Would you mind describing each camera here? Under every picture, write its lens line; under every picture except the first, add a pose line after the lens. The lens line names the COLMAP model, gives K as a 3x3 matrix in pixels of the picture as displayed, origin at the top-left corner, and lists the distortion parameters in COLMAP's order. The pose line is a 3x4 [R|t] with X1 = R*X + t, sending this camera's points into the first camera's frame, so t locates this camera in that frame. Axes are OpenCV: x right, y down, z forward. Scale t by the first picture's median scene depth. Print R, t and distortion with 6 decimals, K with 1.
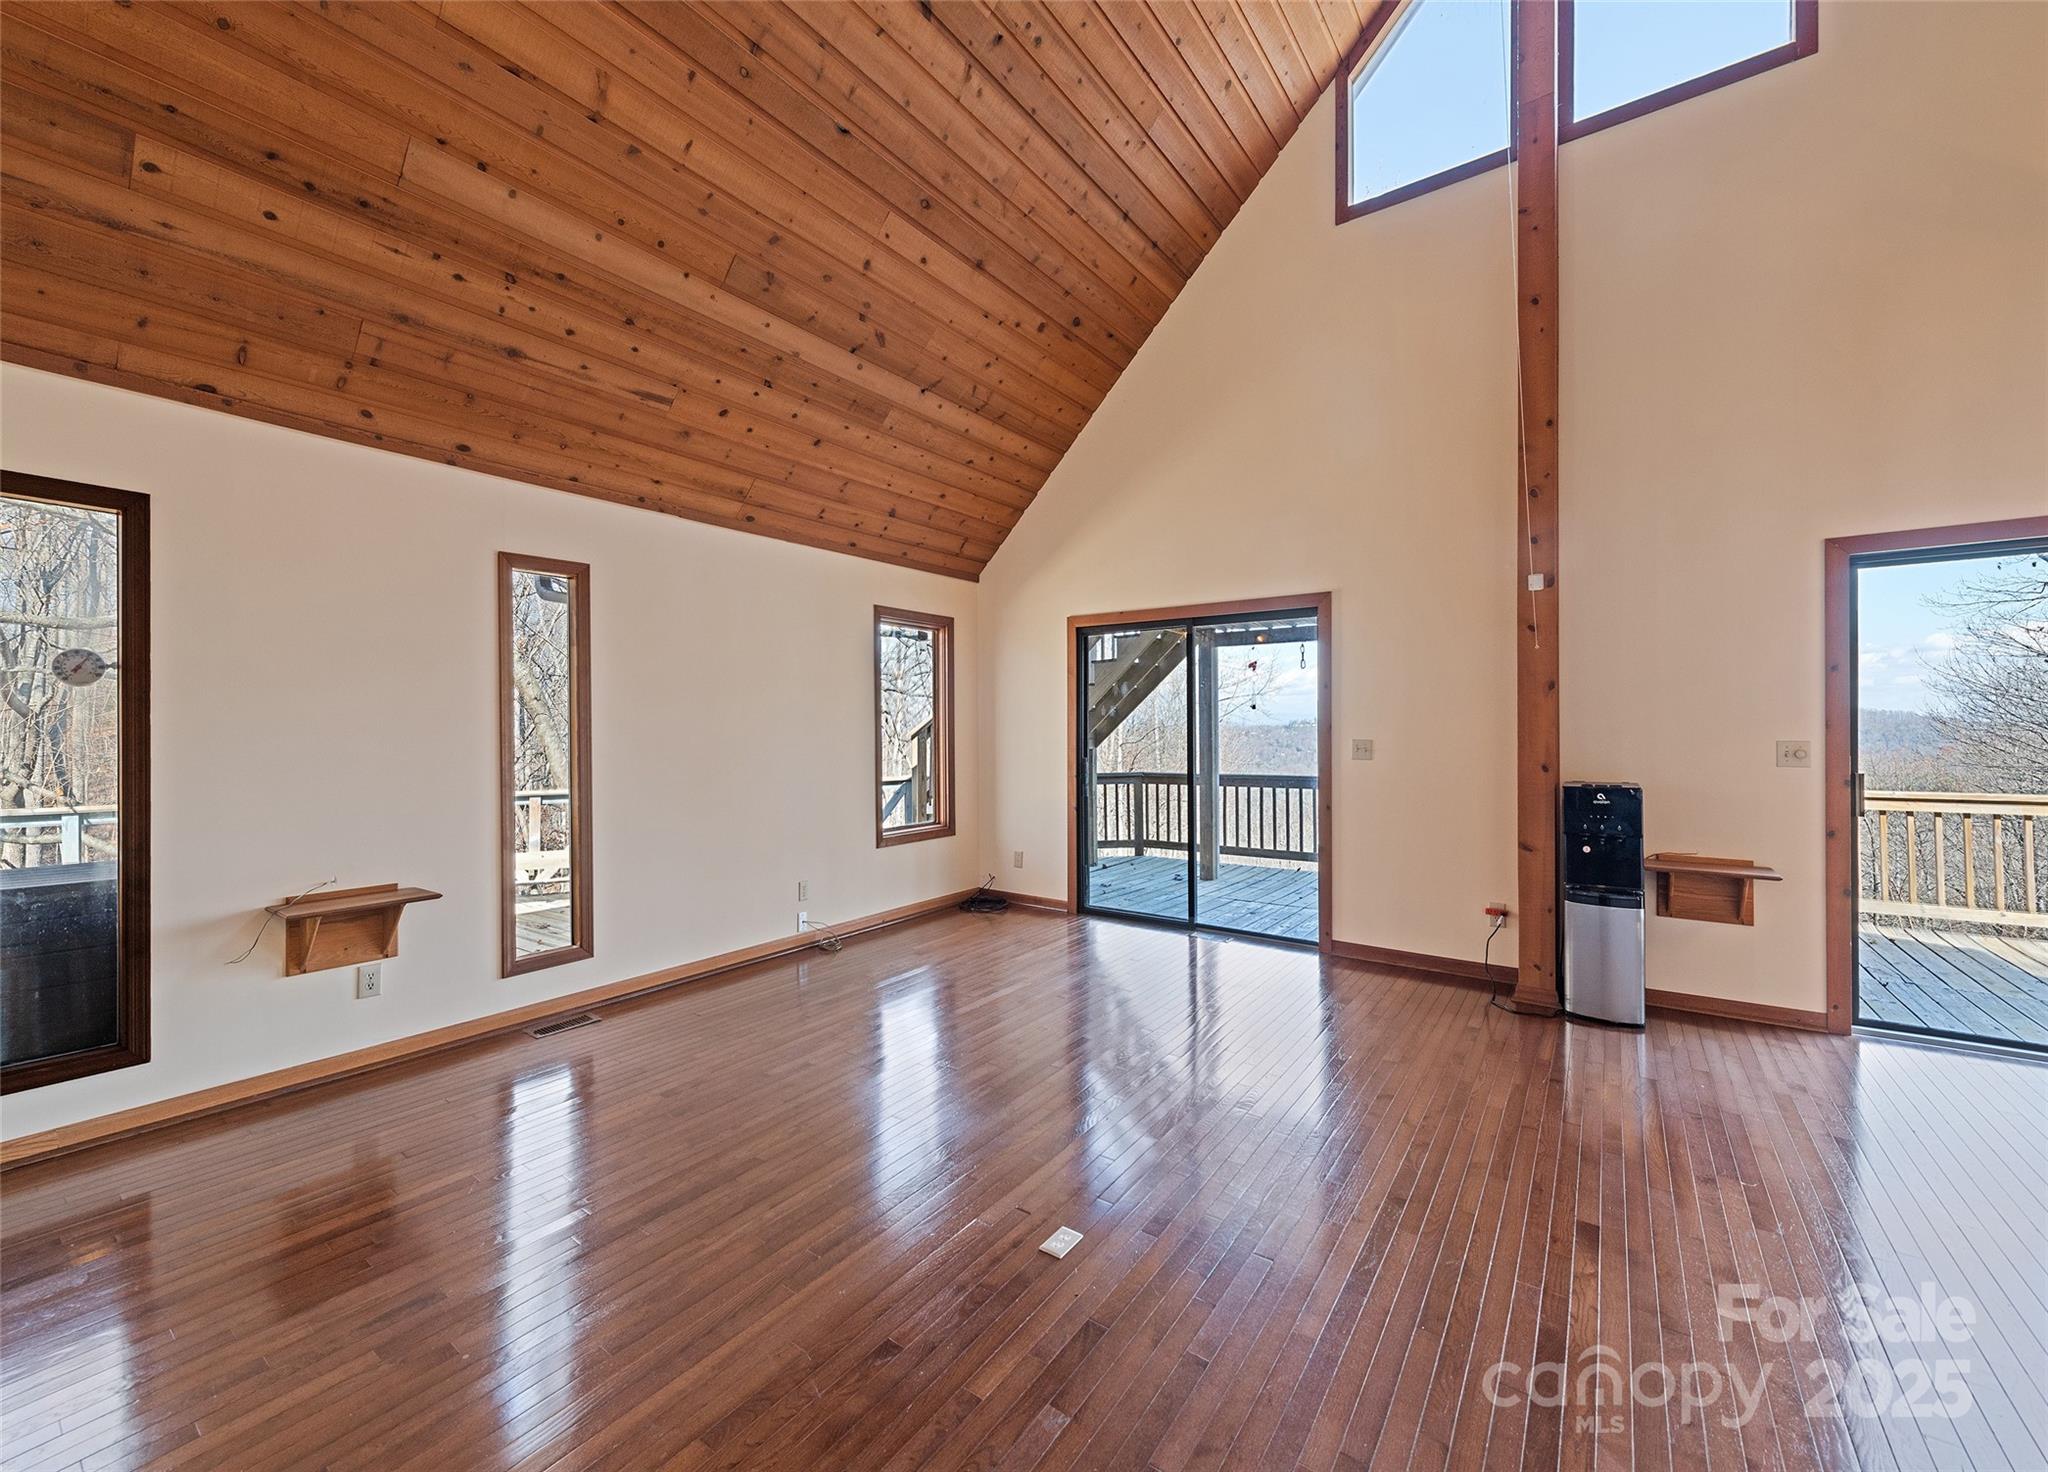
lens RADIAL K [[809.5, 0, 1026.2], [0, 809.5, 732.5], [0, 0, 1]] dist [0.014754, -0.004589]
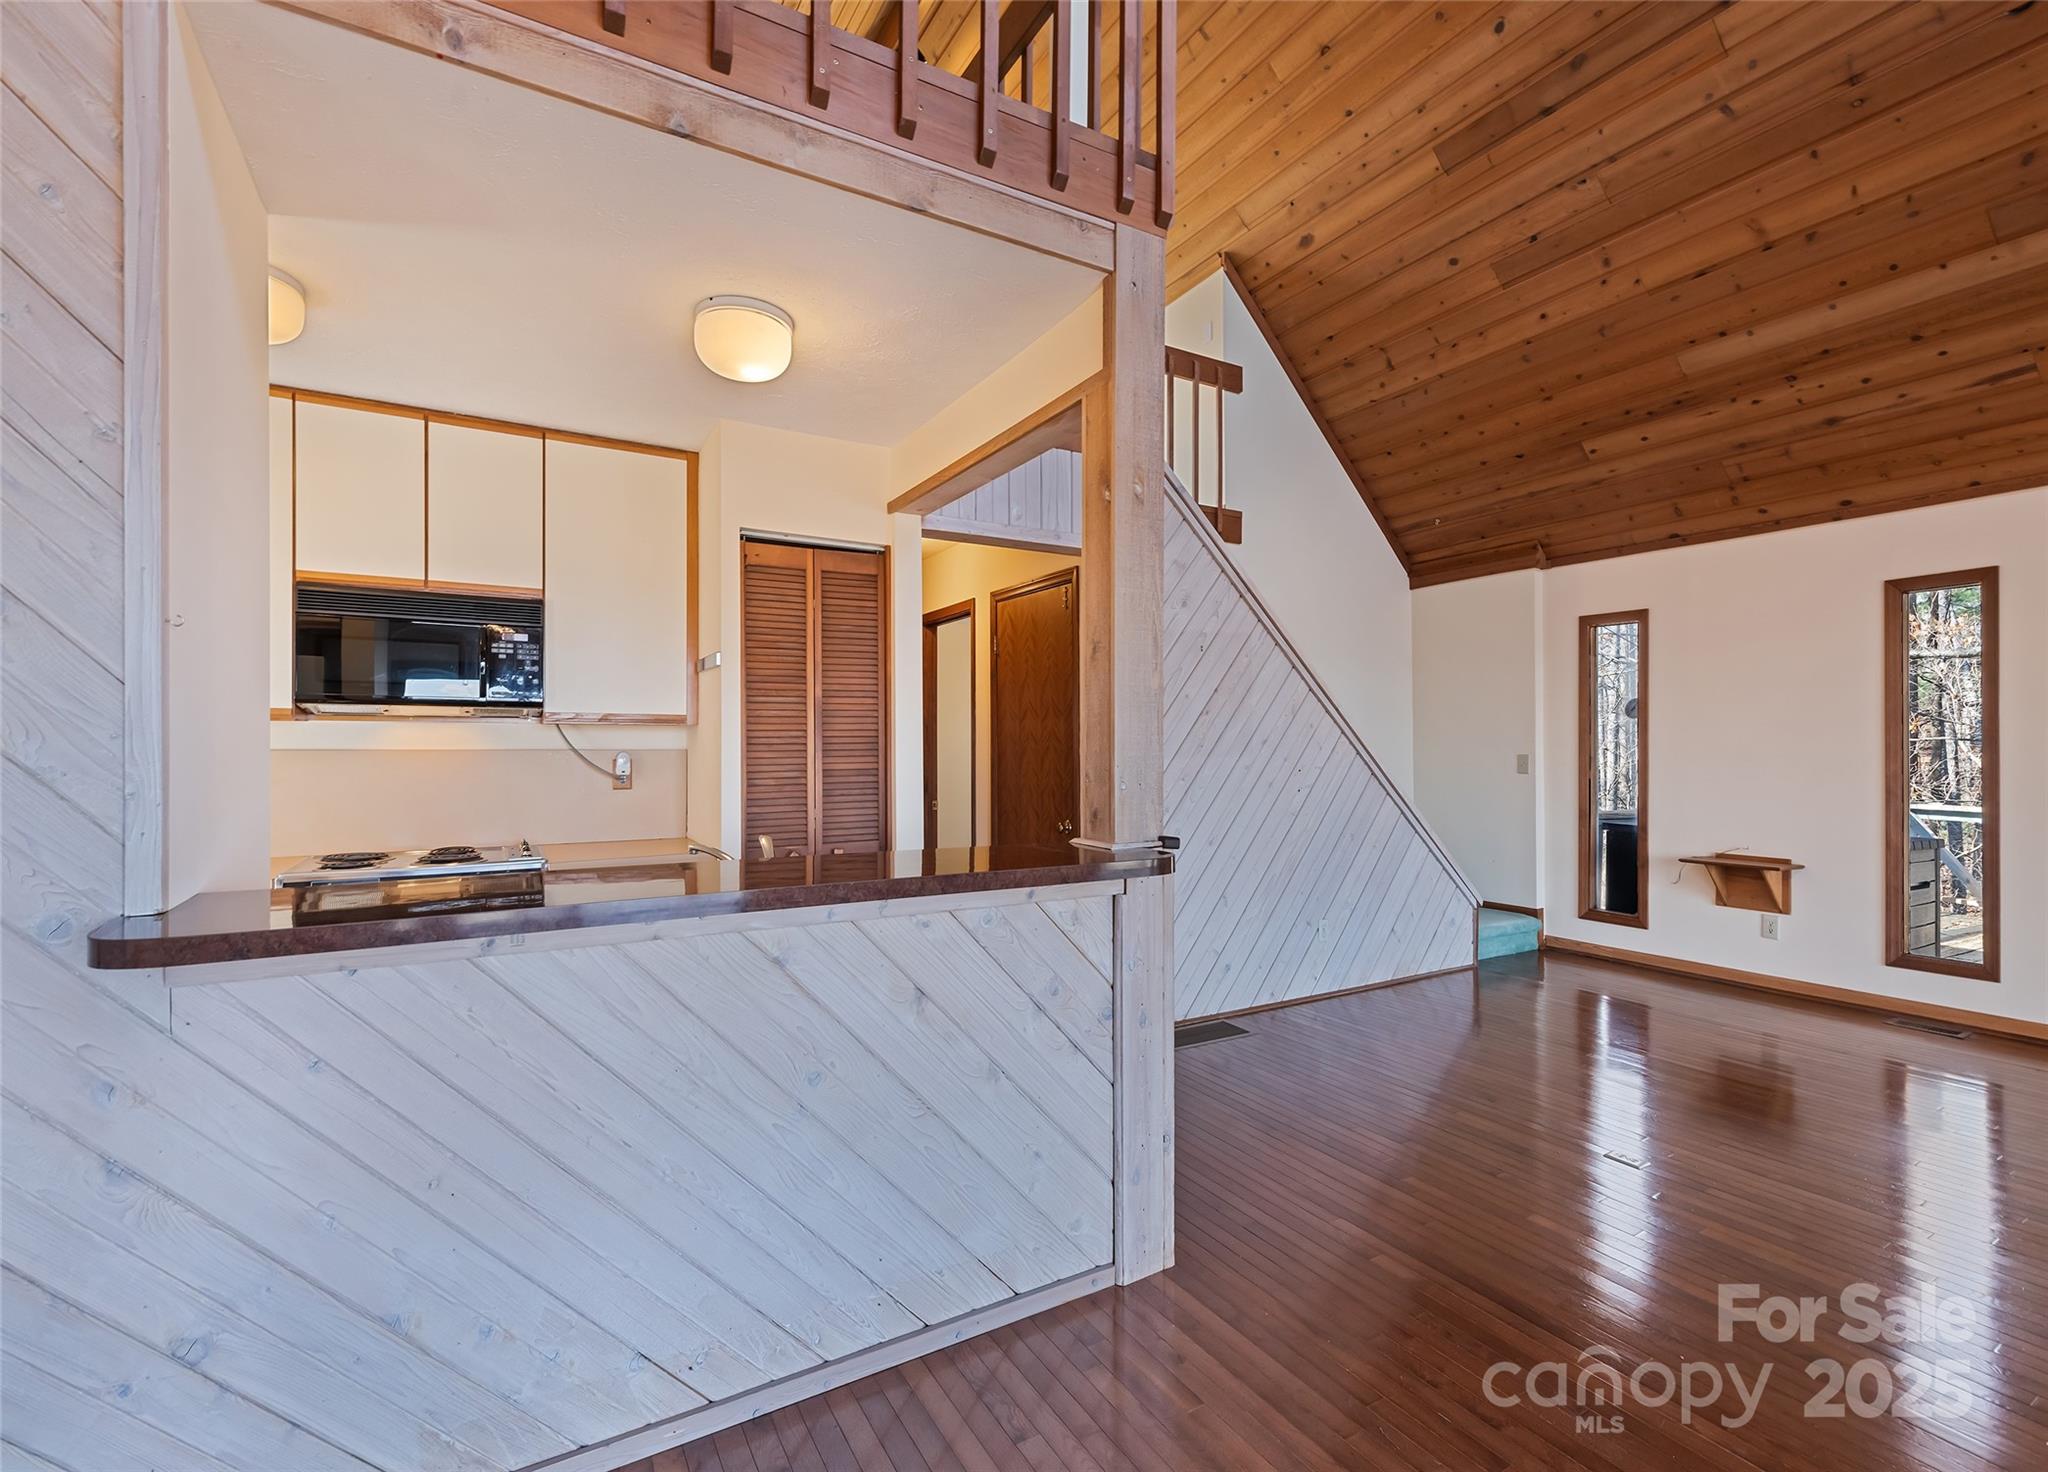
lens RADIAL K [[913.1, 0, 1031.0], [0, 913.1, 738.9], [0, 0, 1]] dist [0.001502, -0.000325]
pose [[-0.400007, 0.000060, -0.916512, 0.886821], [0.003234, 0.999994, -0.001346, -0.007695], [0.916506, -0.003503, -0.400005, 0.396880]]
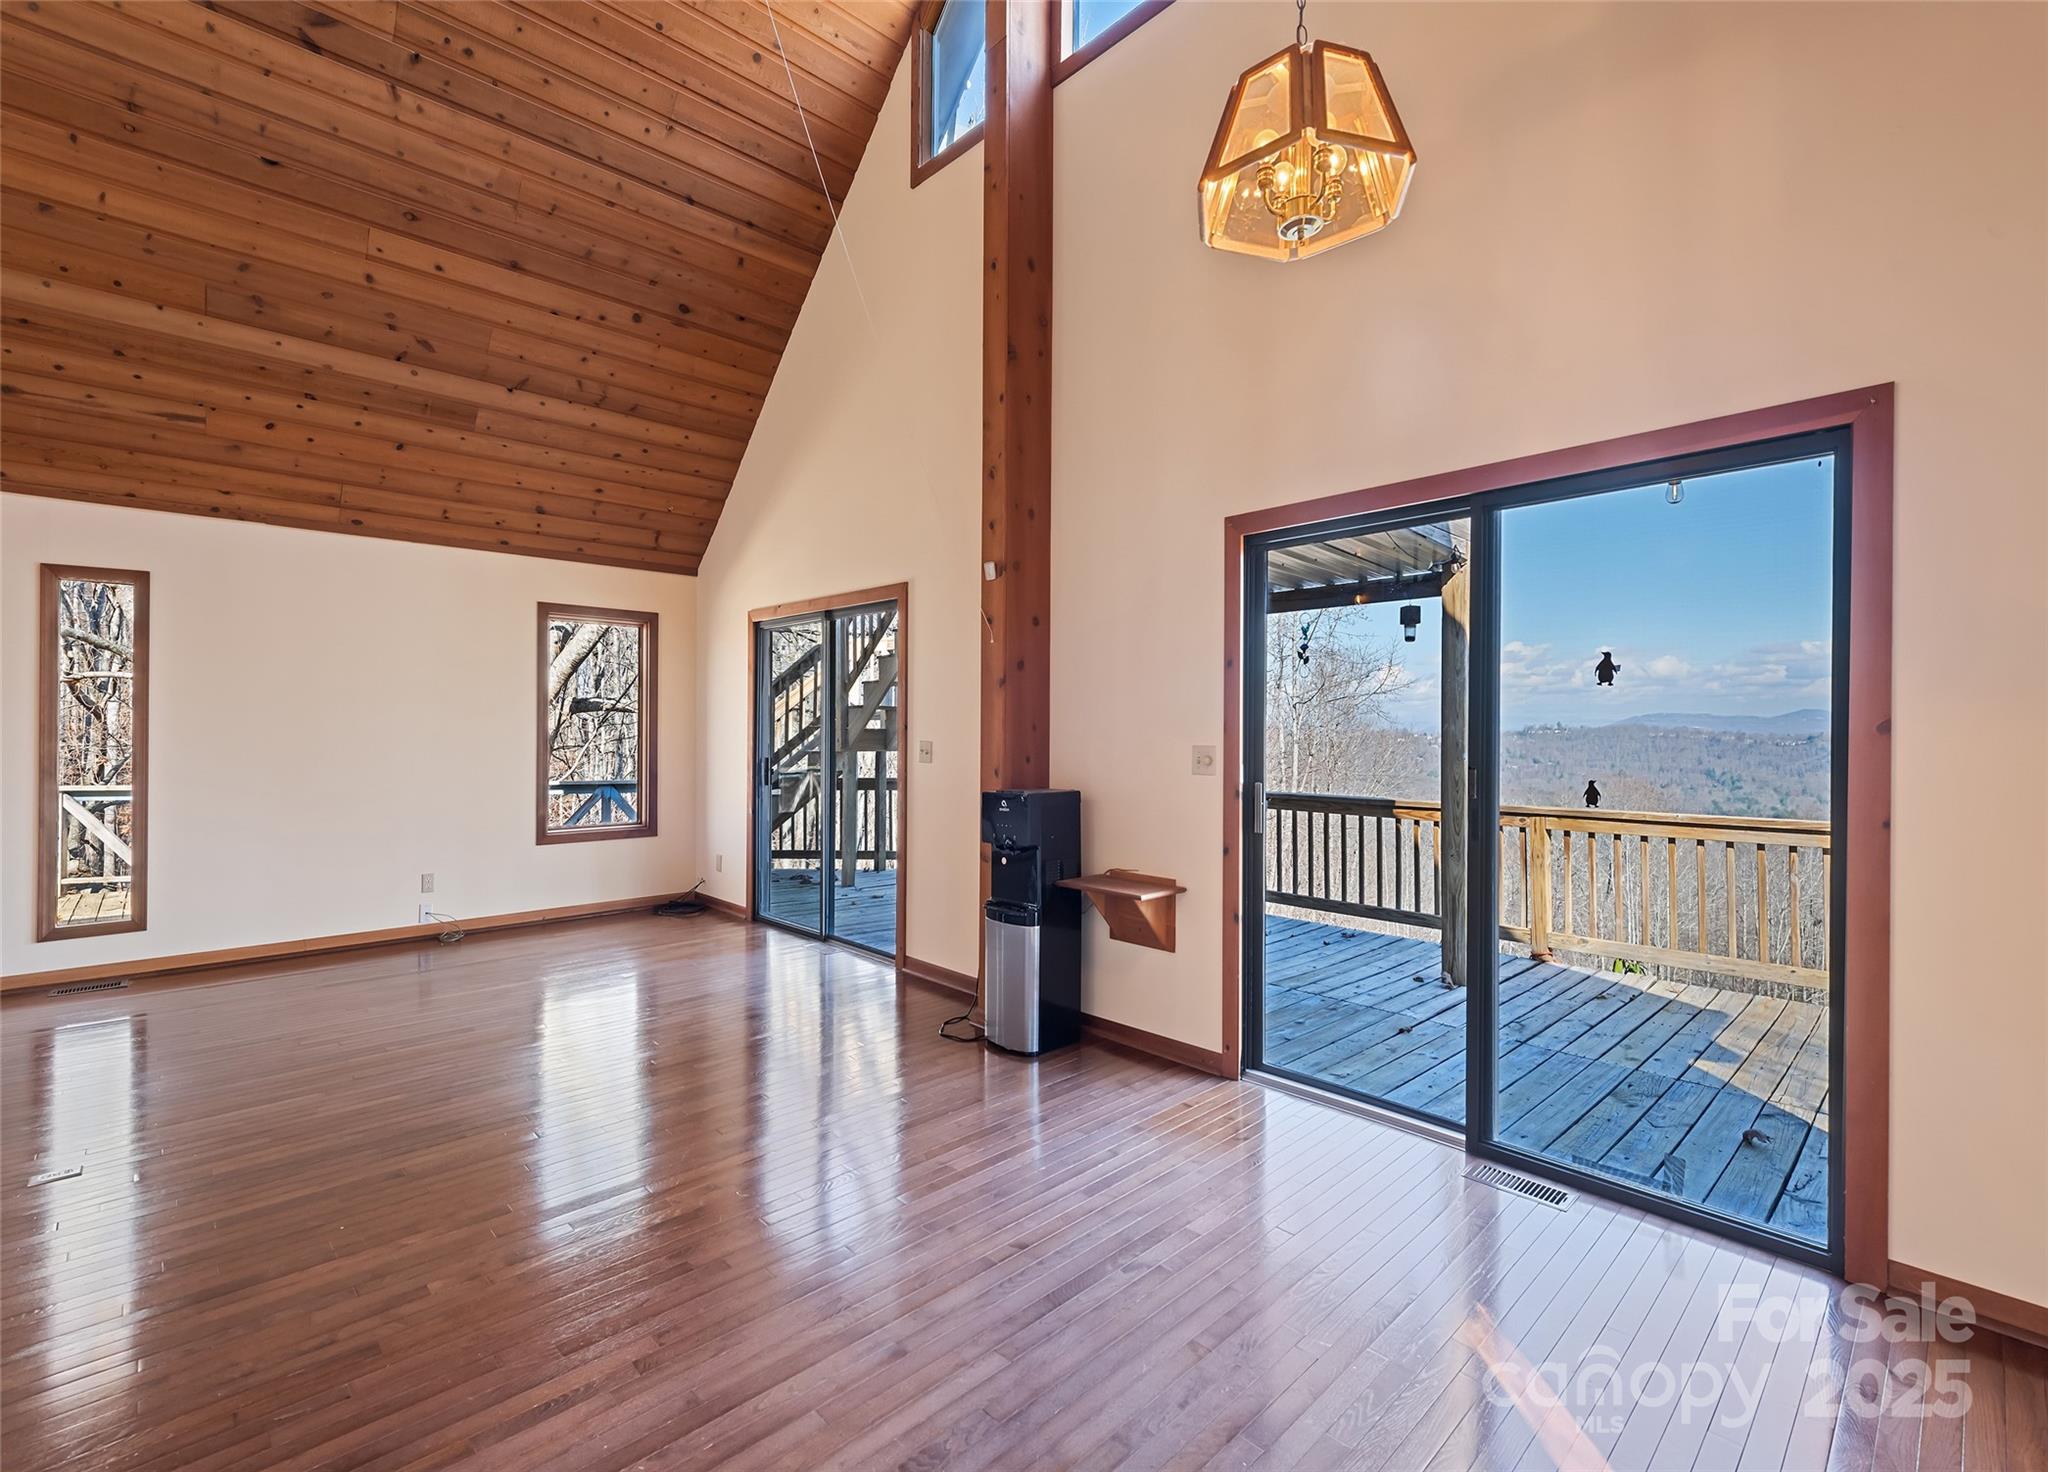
lens RADIAL K [[913.1, 0, 1031.0], [0, 913.1, 738.9], [0, 0, 1]] dist [0.001502, -0.000325]
pose [[0.984630, 0.011291, -0.174286, 0.853013], [-0.010877, 0.999935, 0.003329, 0.001734], [0.174312, -0.001382, 0.984689, -0.006702]]
